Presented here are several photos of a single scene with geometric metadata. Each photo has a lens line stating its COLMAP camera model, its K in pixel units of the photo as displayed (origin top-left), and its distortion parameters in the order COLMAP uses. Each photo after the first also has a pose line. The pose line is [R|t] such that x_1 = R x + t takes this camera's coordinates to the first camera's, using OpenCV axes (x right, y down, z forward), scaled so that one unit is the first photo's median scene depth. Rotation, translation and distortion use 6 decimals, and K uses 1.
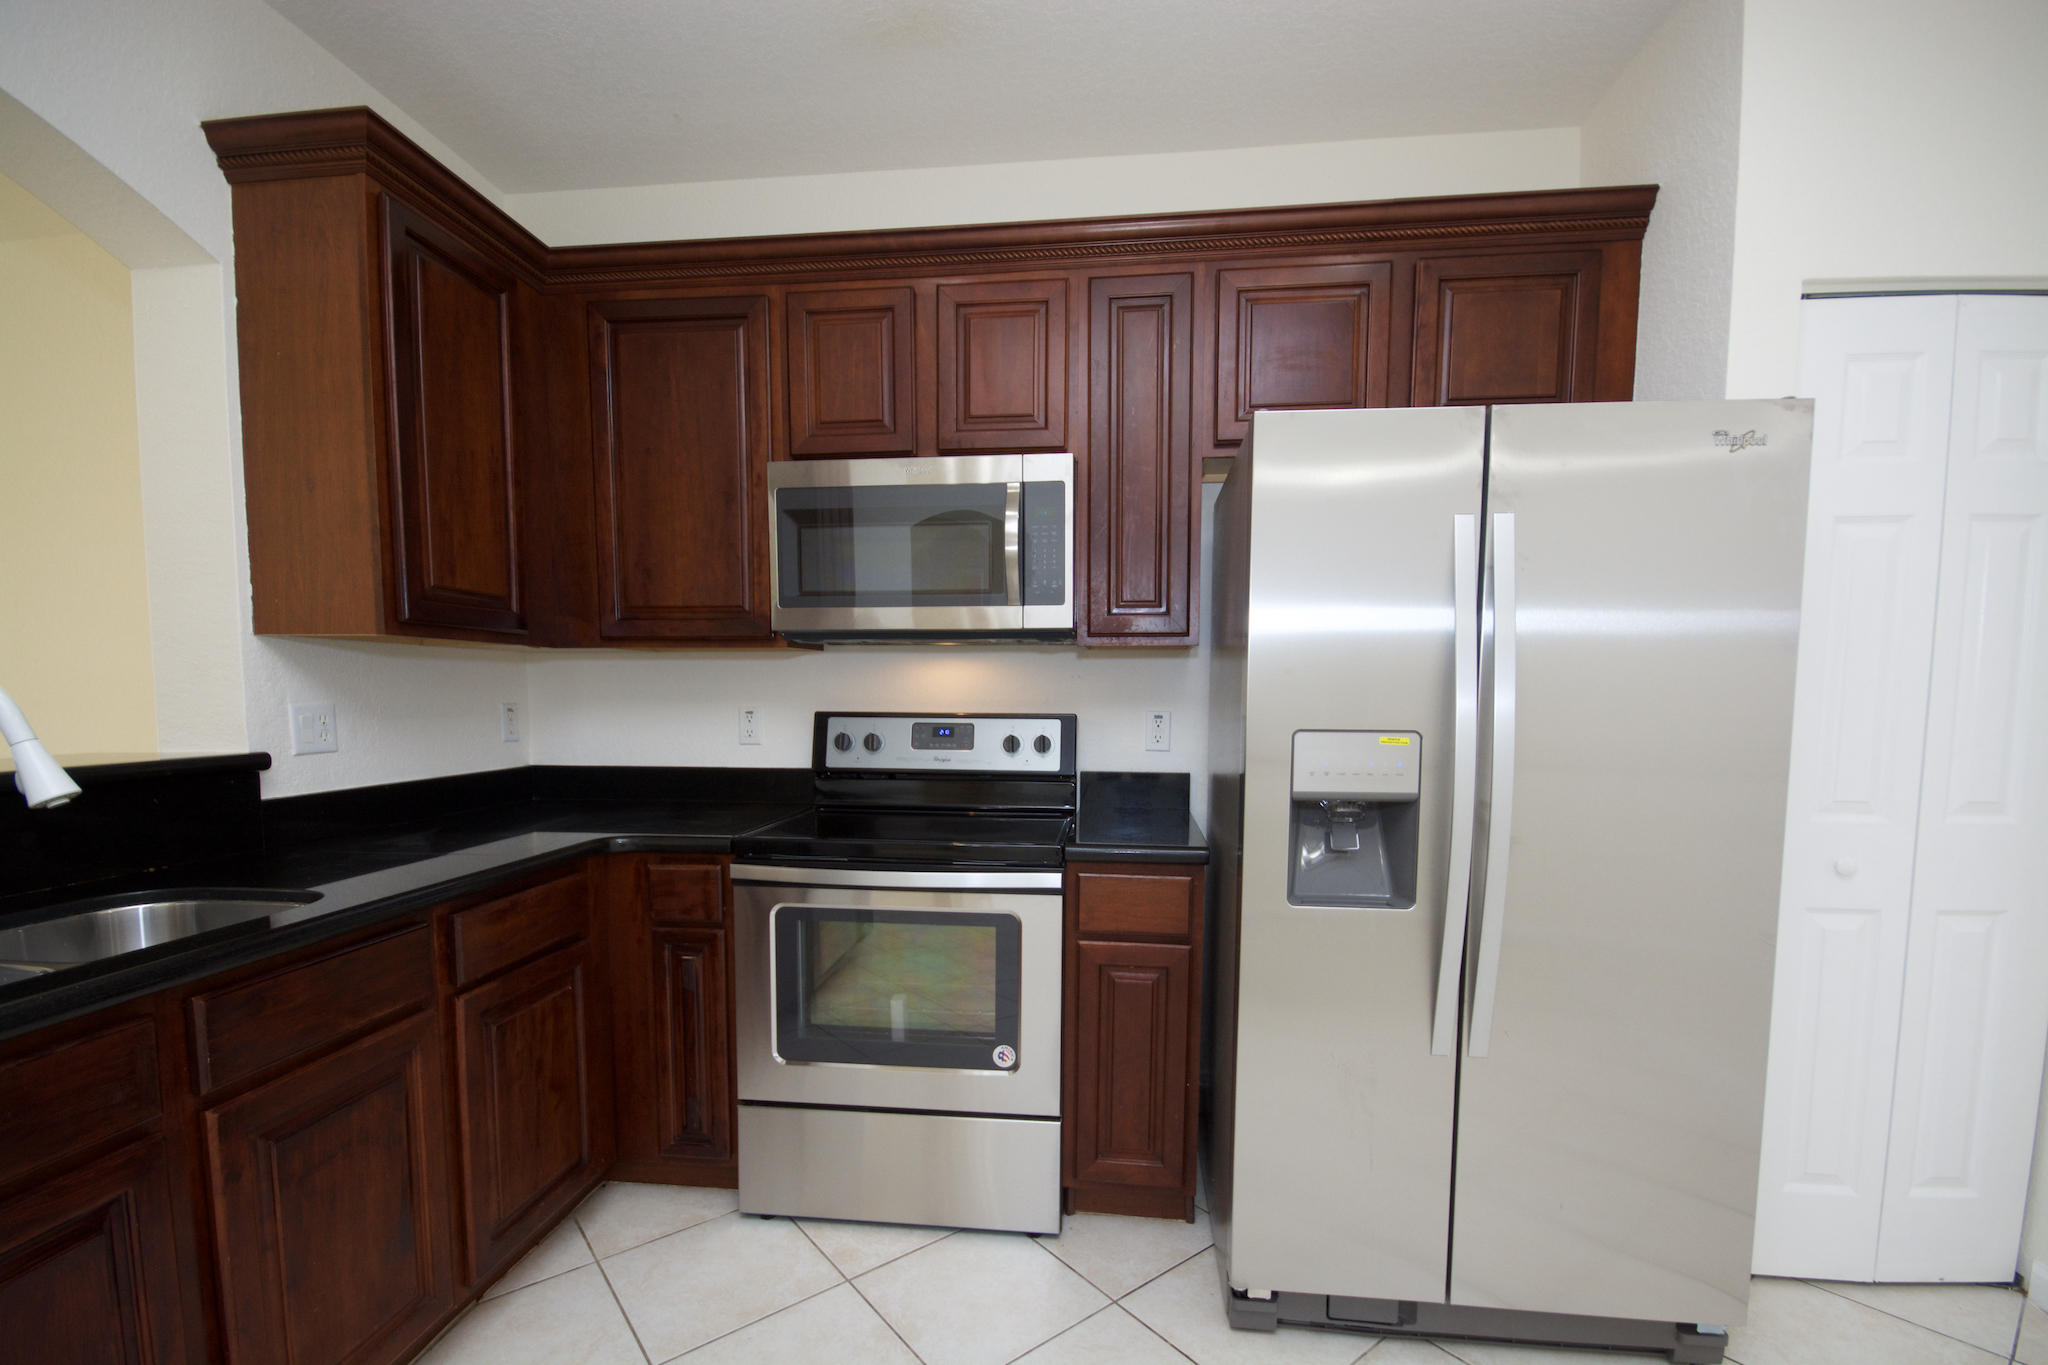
lens RADIAL K [[908.8, 0, 1027.4], [0, 908.8, 757.3], [0, 0, 1]] dist [-0.000743, -0.002557]
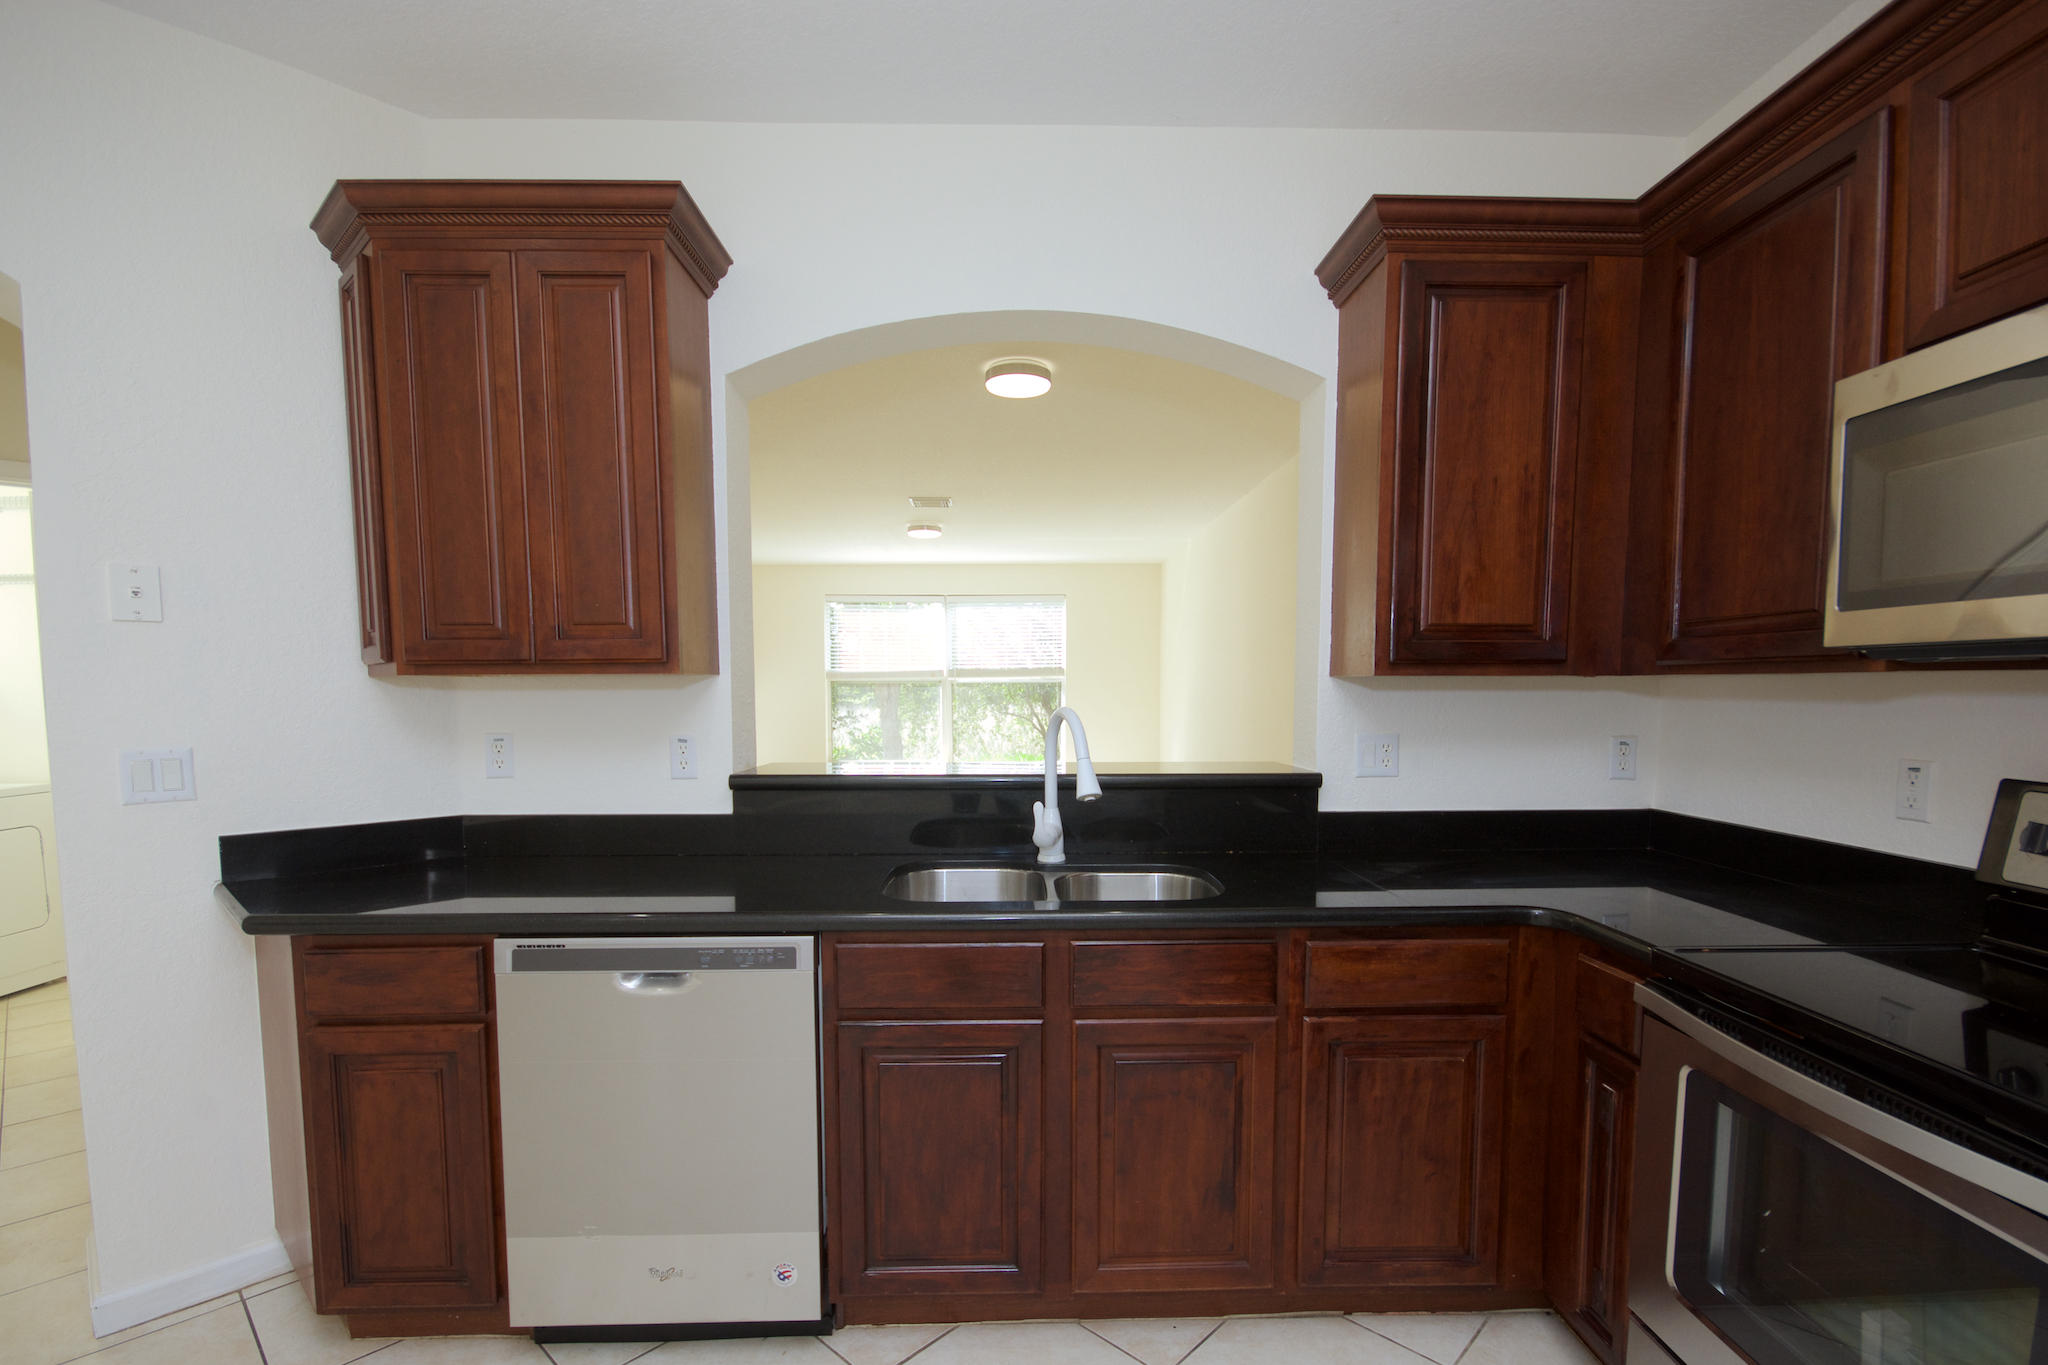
lens RADIAL K [[908.8, 0, 1025.9], [0, 908.8, 763.9], [0, 0, 1]] dist [-0.000743, -0.002557]
pose [[0.134928, 0.076052, -0.987933, 0.305563], [-0.071546, 0.995195, 0.066840, -0.068828], [0.988269, 0.061664, 0.139720, 0.417533]]
